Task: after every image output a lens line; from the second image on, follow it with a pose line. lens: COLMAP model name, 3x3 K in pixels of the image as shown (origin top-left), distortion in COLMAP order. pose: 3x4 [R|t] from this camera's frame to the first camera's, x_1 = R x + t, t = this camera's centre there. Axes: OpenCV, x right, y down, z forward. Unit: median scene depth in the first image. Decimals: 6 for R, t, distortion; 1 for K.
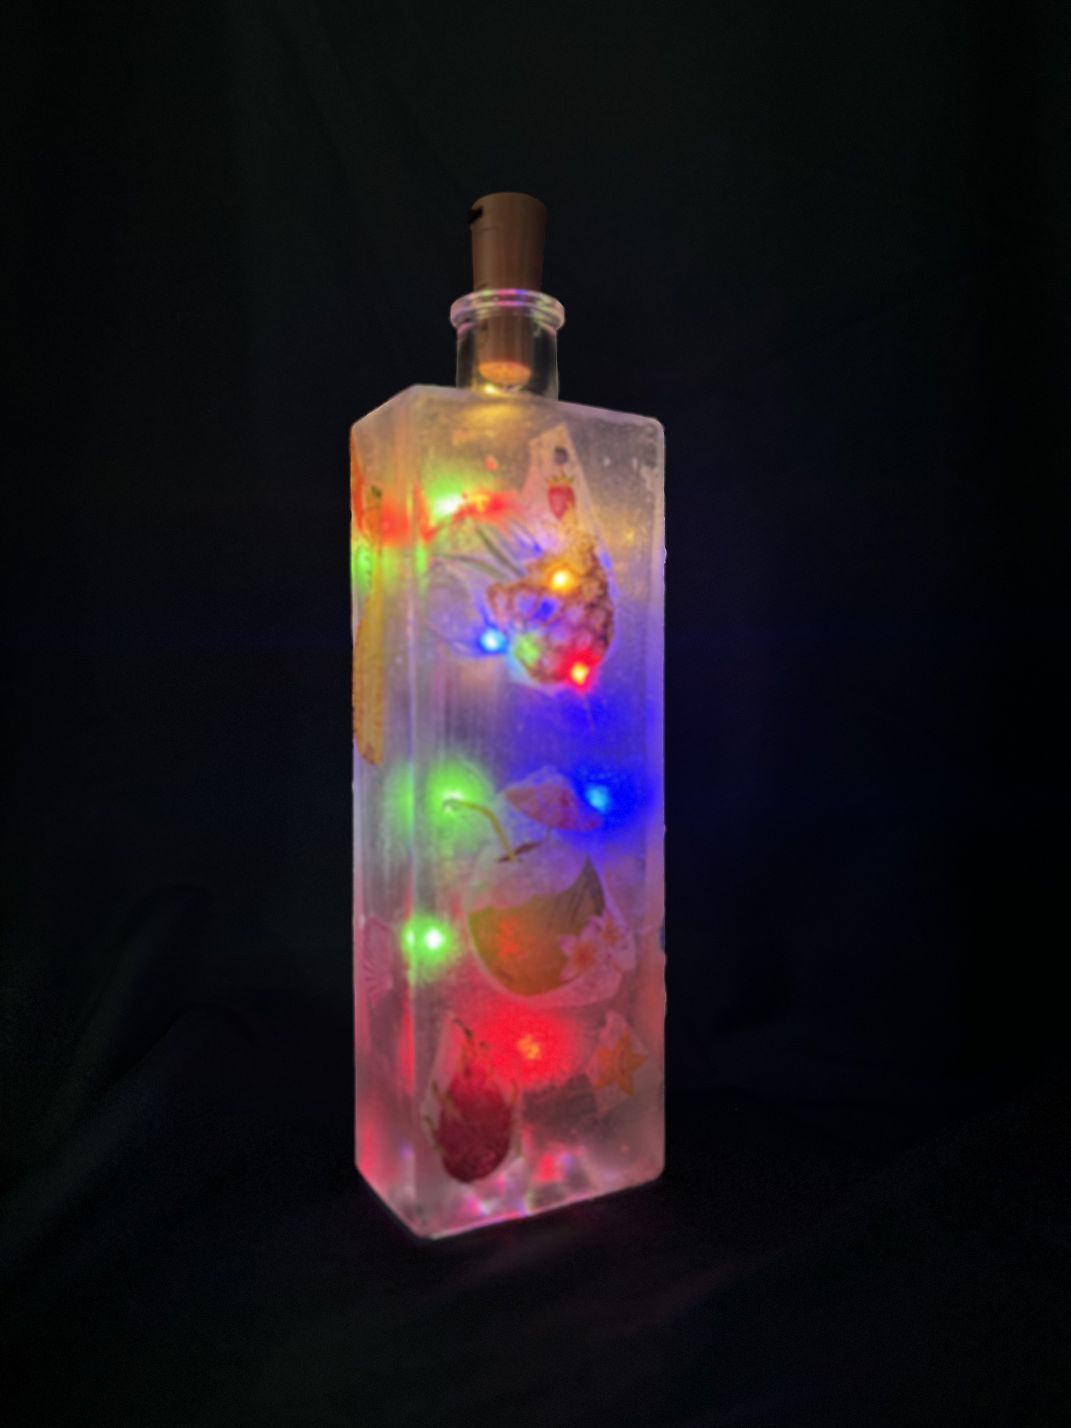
lens RADIAL K [[1071.5, 0, 535.5], [0, 1071.5, 714.0], [0, 0, 1]] dist [0.003093, -0.002183]
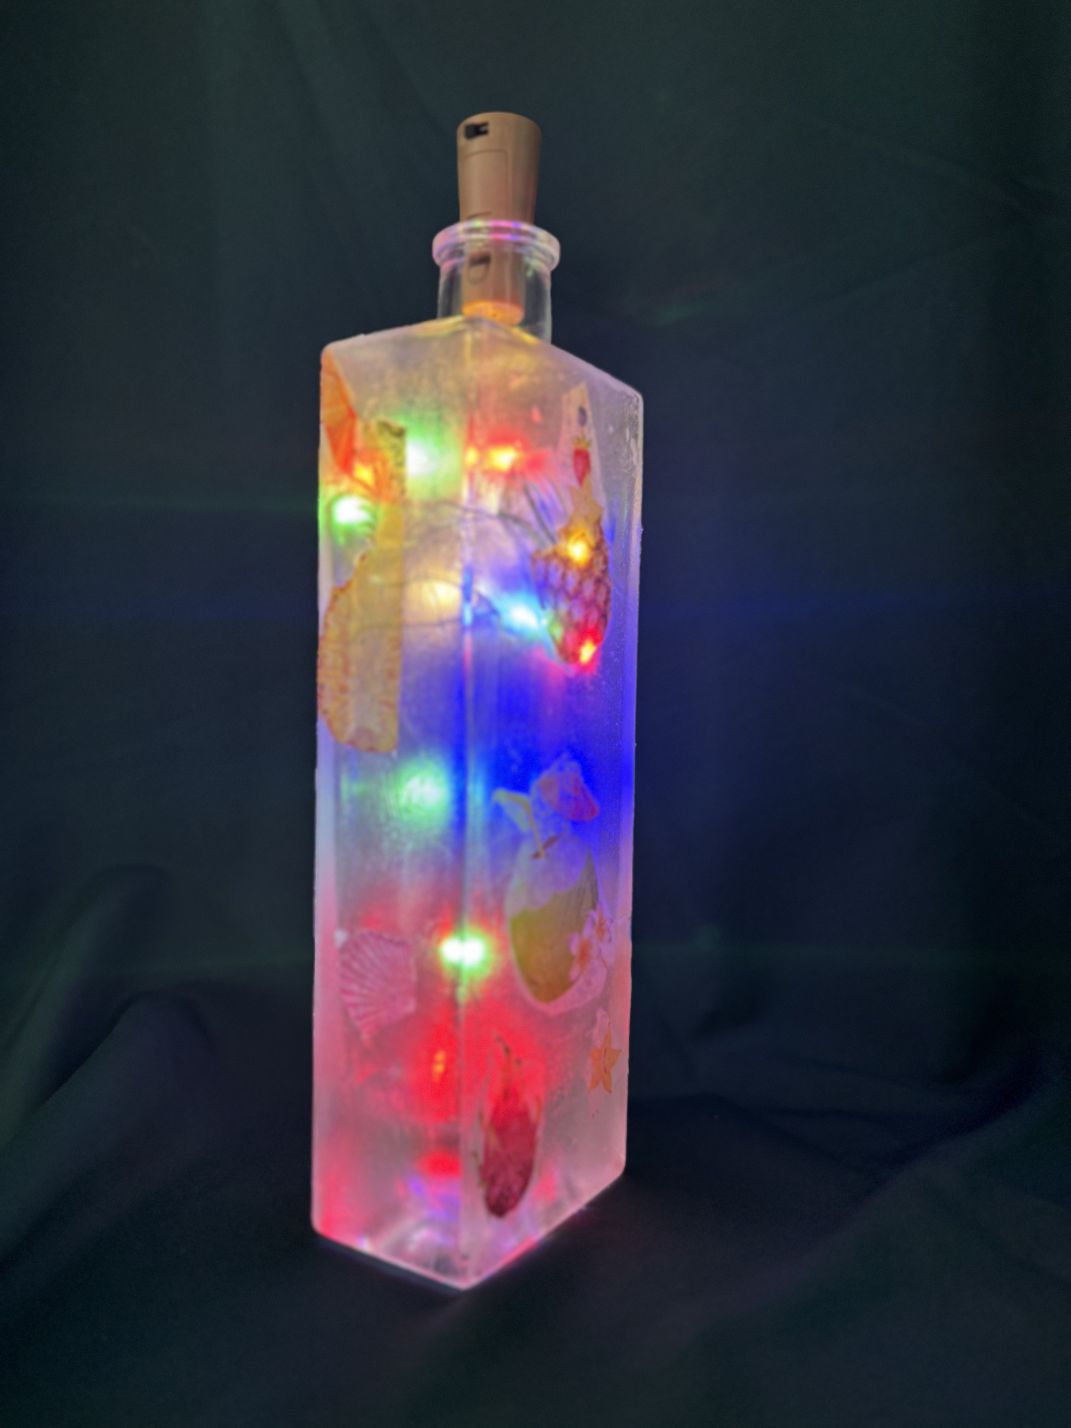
lens RADIAL K [[1071.5, 0, 535.5], [0, 1071.5, 714.0], [0, 0, 1]] dist [0.003093, -0.002183]
pose [[0.893304, 0.005295, 0.449422, -0.418961], [-0.012592, 0.999833, 0.013248, 0.003949], [-0.449277, -0.017493, 0.893221, 0.184183]]
